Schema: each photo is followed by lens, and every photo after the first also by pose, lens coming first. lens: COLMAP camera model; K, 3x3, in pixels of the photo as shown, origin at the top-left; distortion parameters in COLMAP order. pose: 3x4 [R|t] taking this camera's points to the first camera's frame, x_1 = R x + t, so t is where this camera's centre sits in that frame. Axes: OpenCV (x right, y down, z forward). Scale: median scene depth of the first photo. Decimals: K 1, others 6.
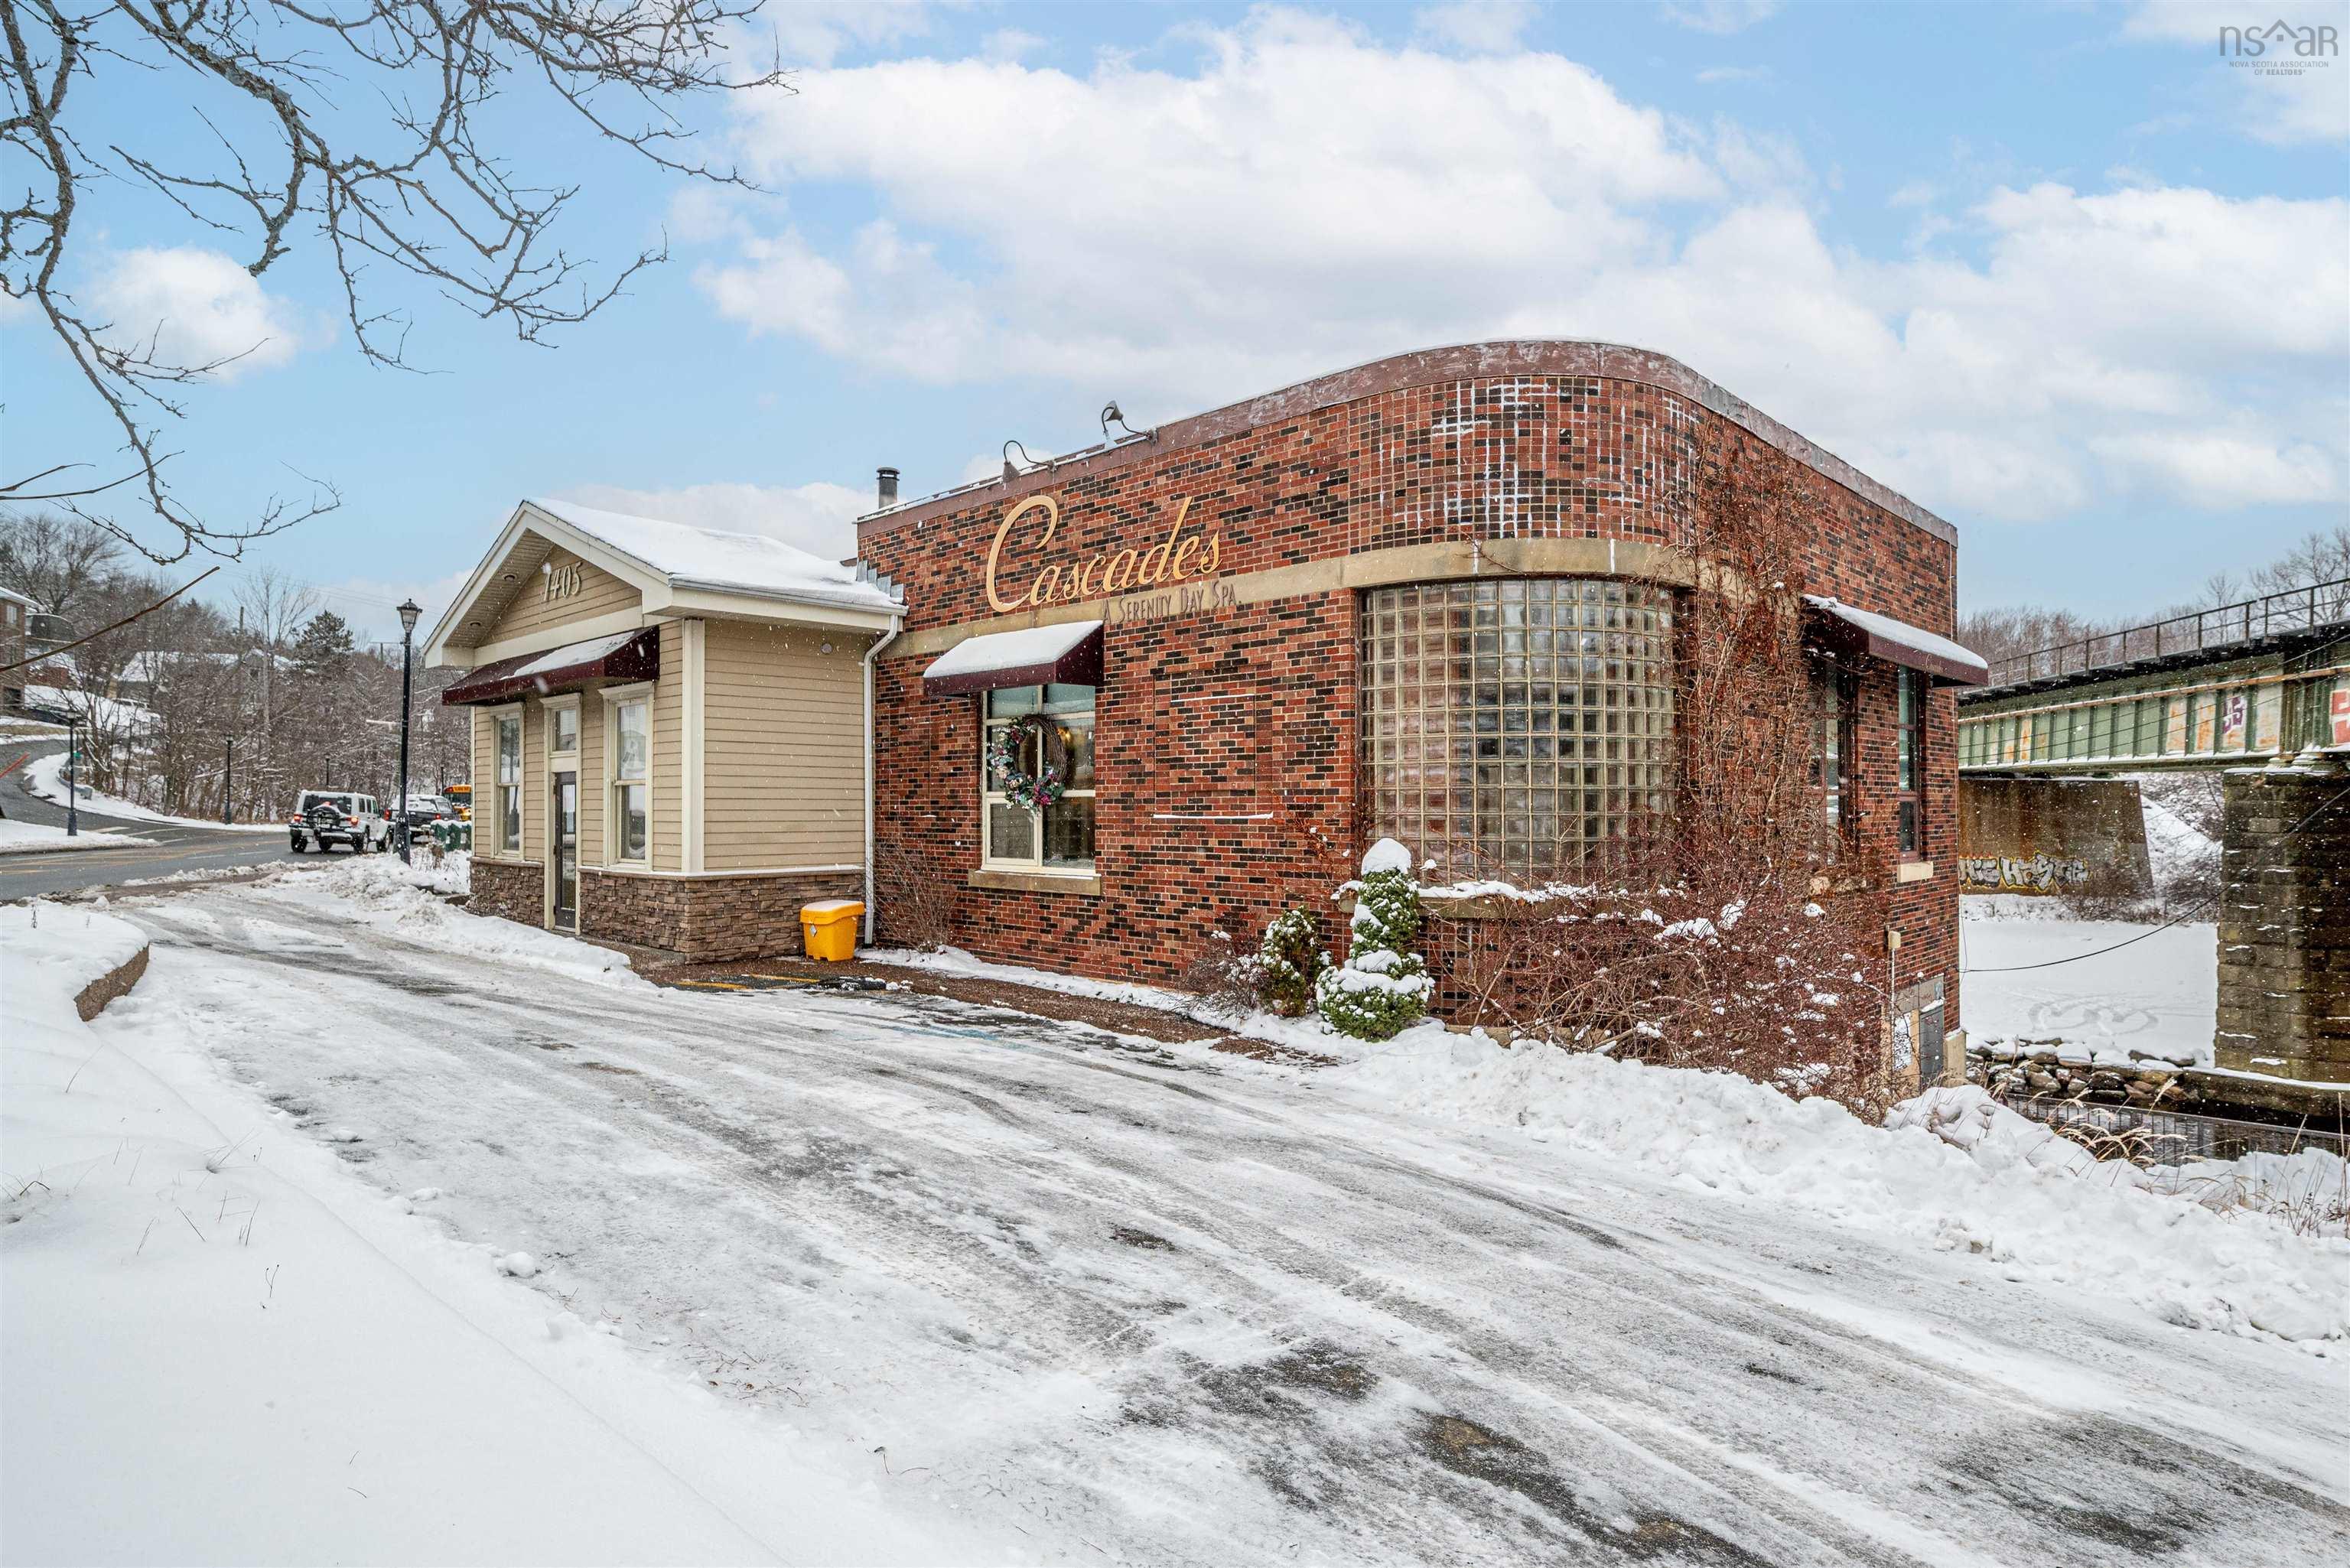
lens RADIAL K [[1247.7, 0, 1182.6], [0, 1247.7, 791.7], [0, 0, 1]] dist [0.000553, -0.000004]
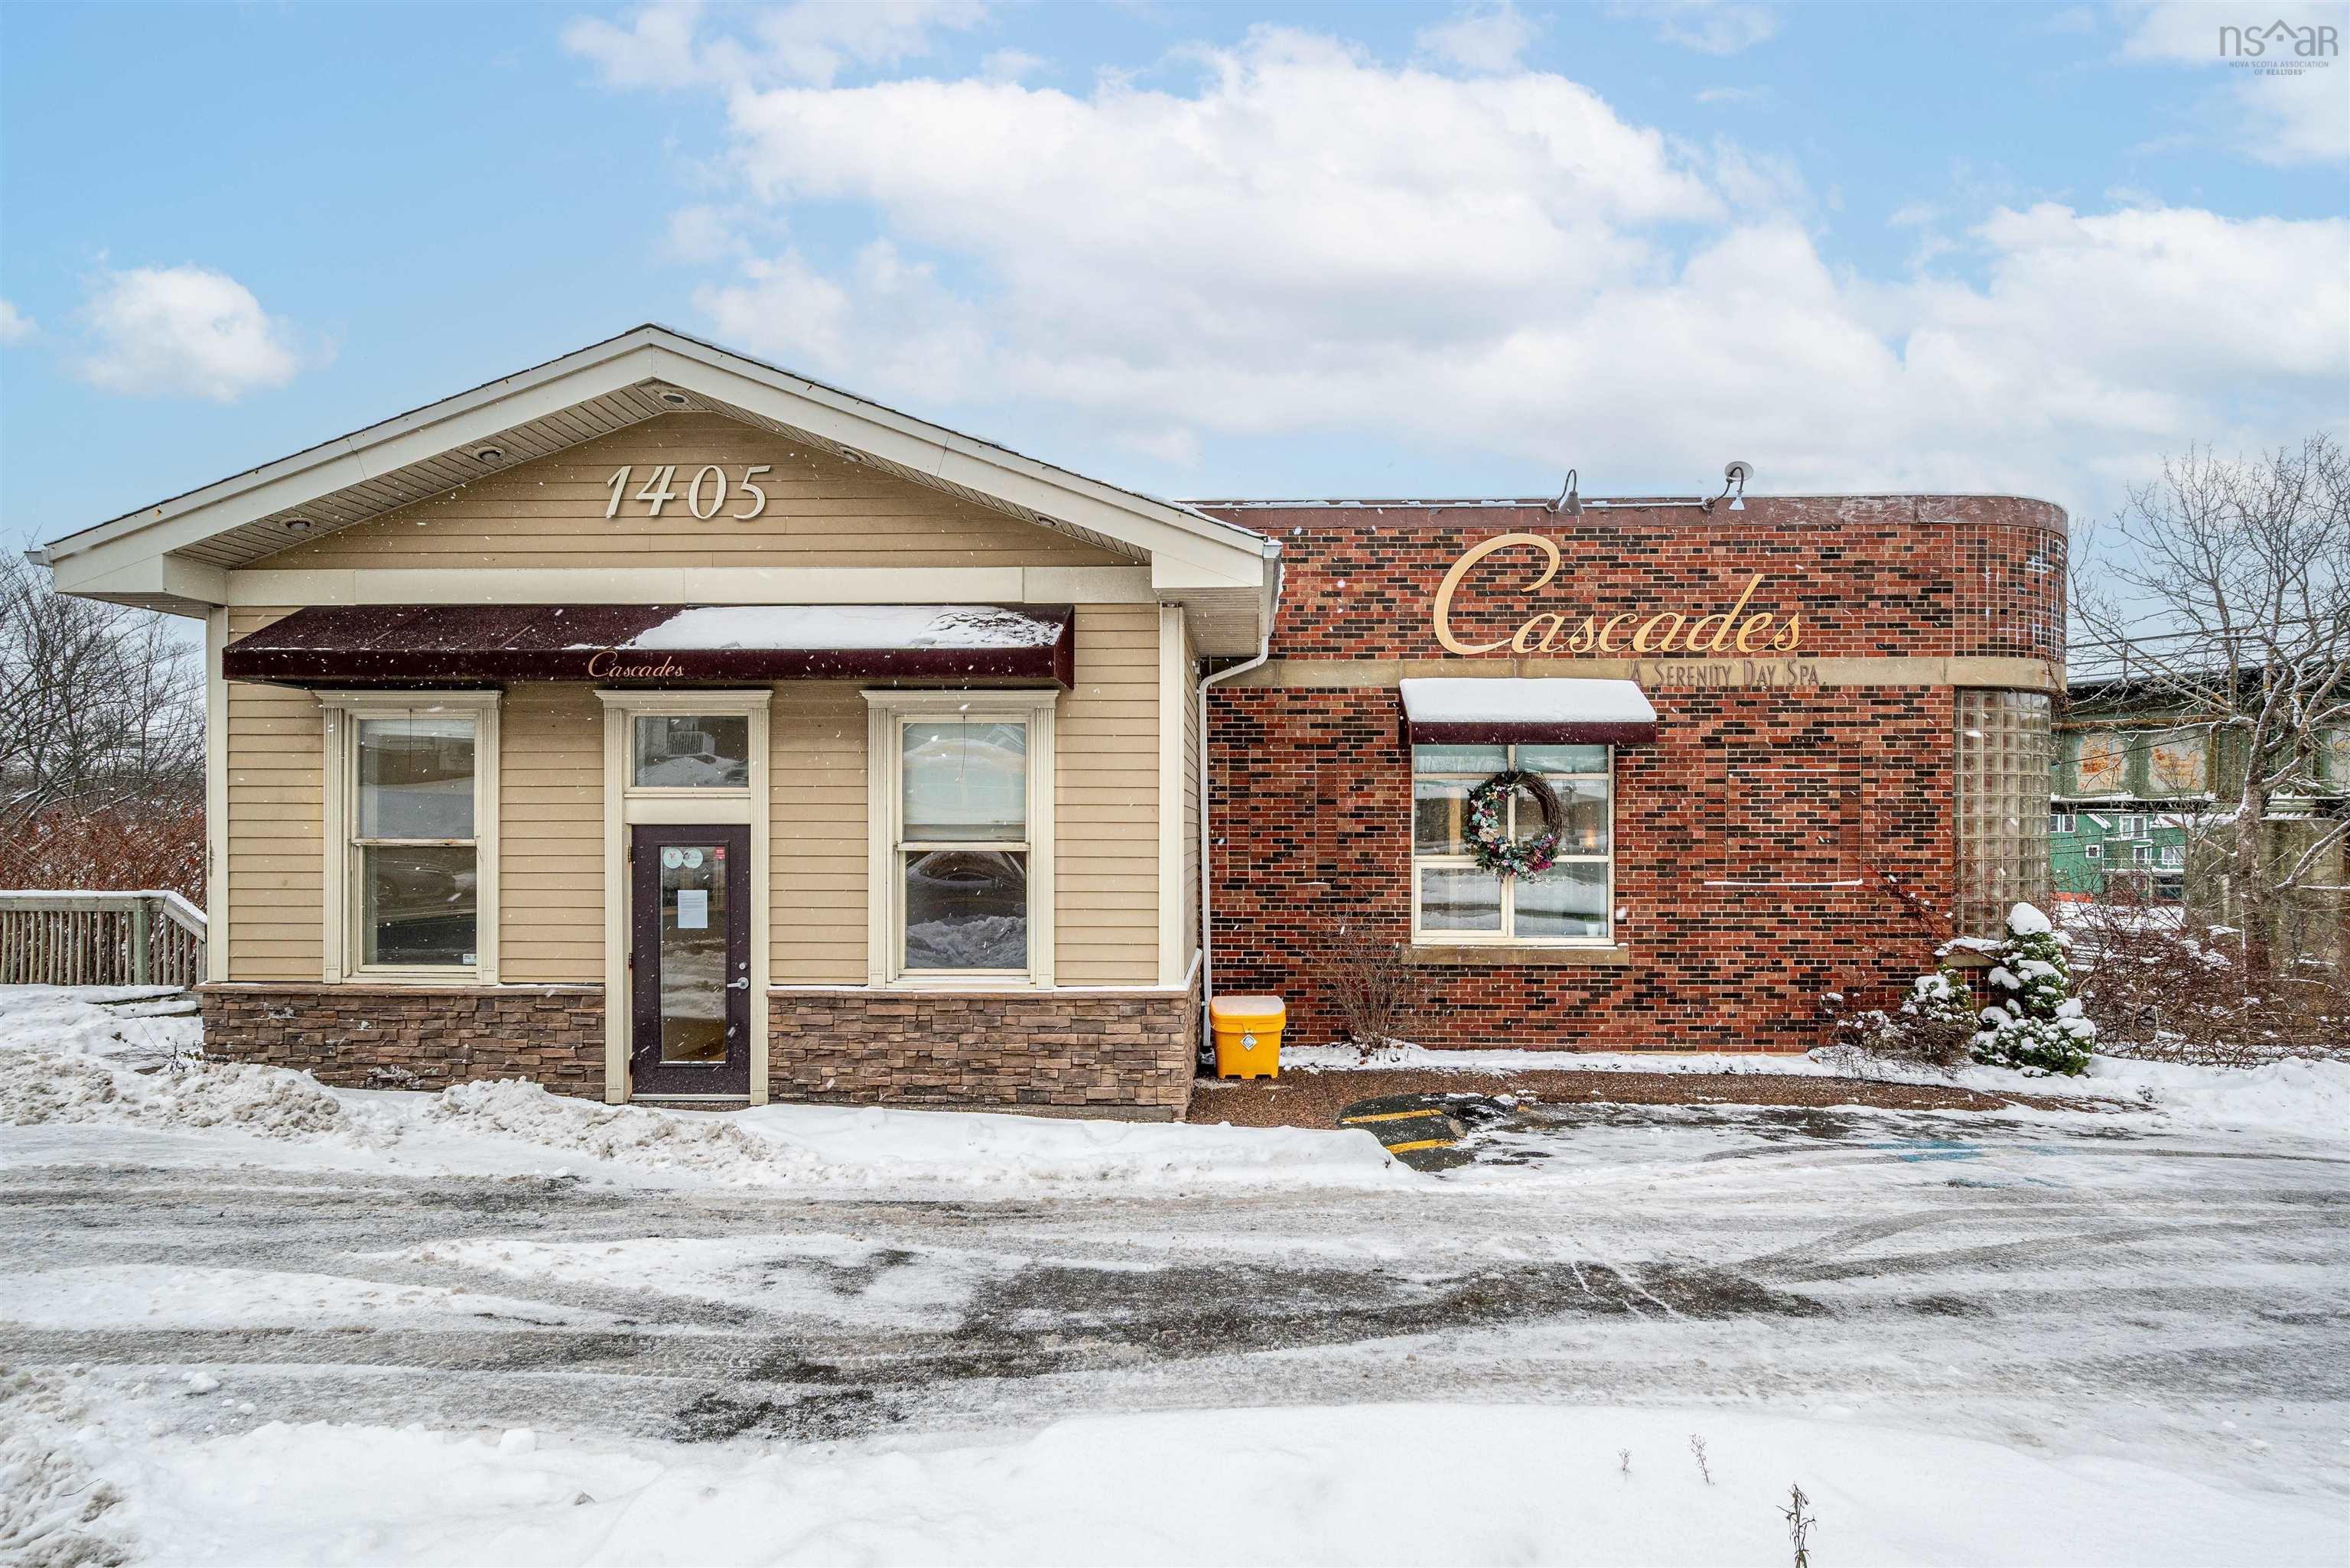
lens RADIAL K [[950.5, 0, 1183.3], [0, 950.5, 826.9], [0, 0, 1]] dist [-0.006674, -0.000059]
pose [[0.741581, 0.000959, 0.670862, -0.861962], [-0.010470, 0.999894, 0.010145, -0.029511], [-0.670781, -0.014547, 0.741513, 0.725899]]
